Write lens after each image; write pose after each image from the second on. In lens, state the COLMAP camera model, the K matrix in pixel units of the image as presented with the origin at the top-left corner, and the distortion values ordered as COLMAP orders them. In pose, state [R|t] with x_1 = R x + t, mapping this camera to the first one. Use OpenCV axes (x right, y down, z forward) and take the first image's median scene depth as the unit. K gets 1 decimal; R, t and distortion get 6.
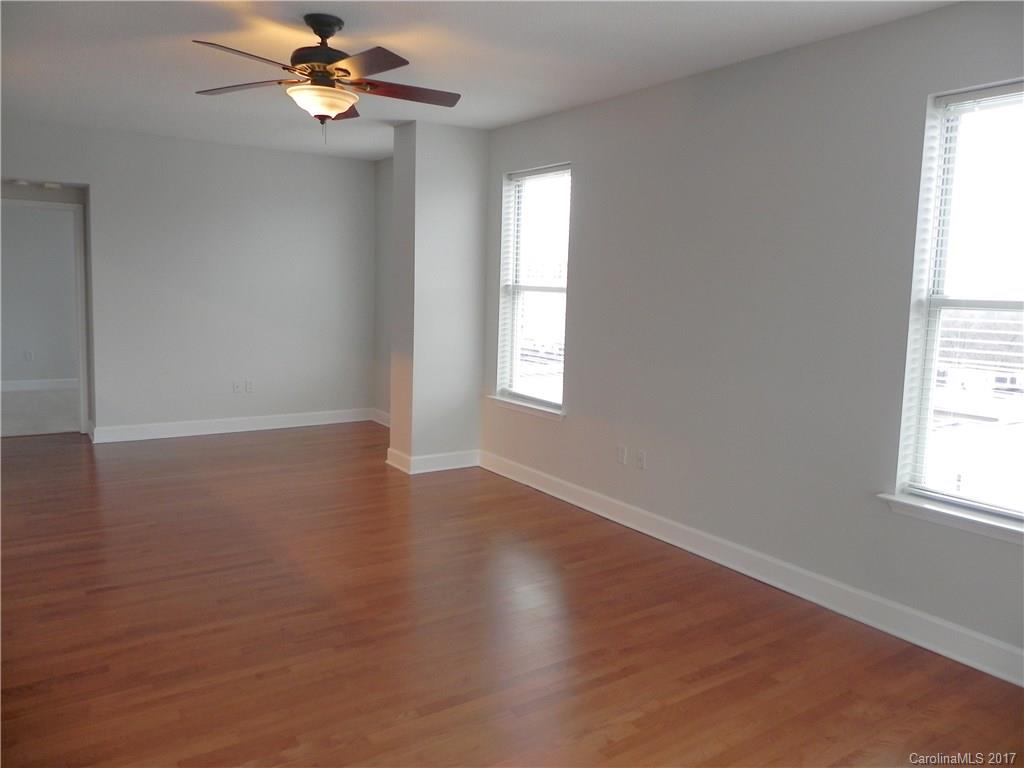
lens RADIAL K [[789.8, 0, 509.9], [0, 789.8, 361.6], [0, 0, 1]] dist [0.000818, 0.002096]
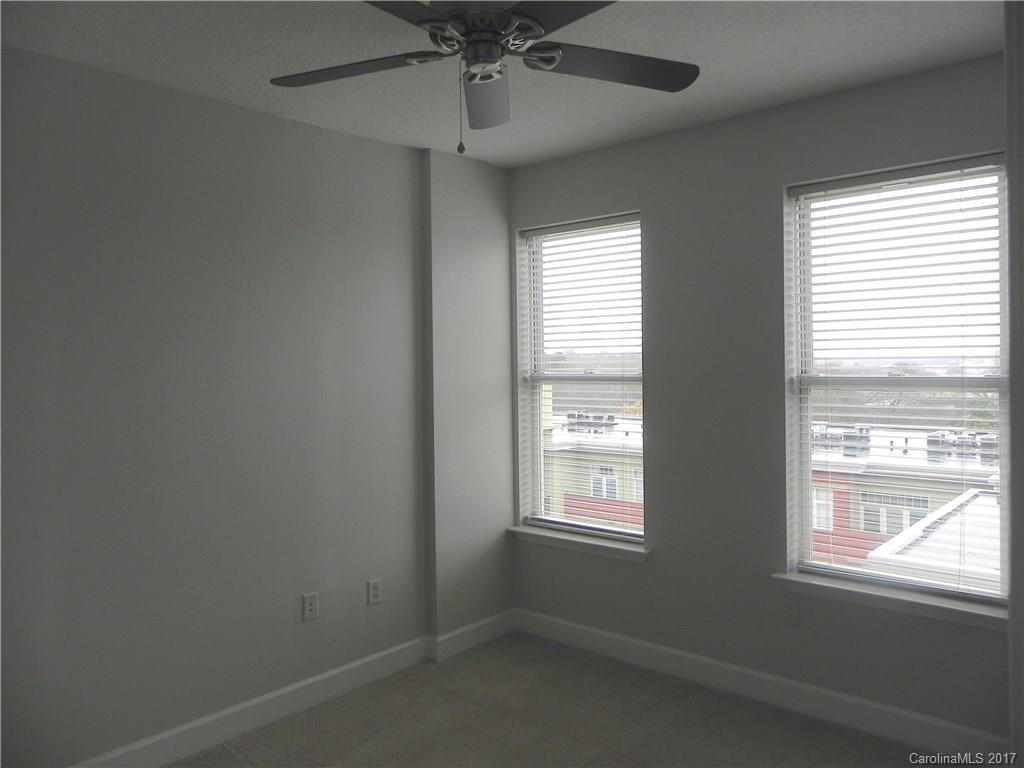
lens RADIAL K [[754.5, 0, 512.0], [0, 754.5, 384.0], [0, 0, 1]] dist [-0.004492, -0.002379]
pose [[0.961404, -0.033546, 0.273087, -0.102247], [0.056270, 0.995533, -0.075809, -0.018099], [-0.269325, 0.088250, 0.958998, 0.155566]]
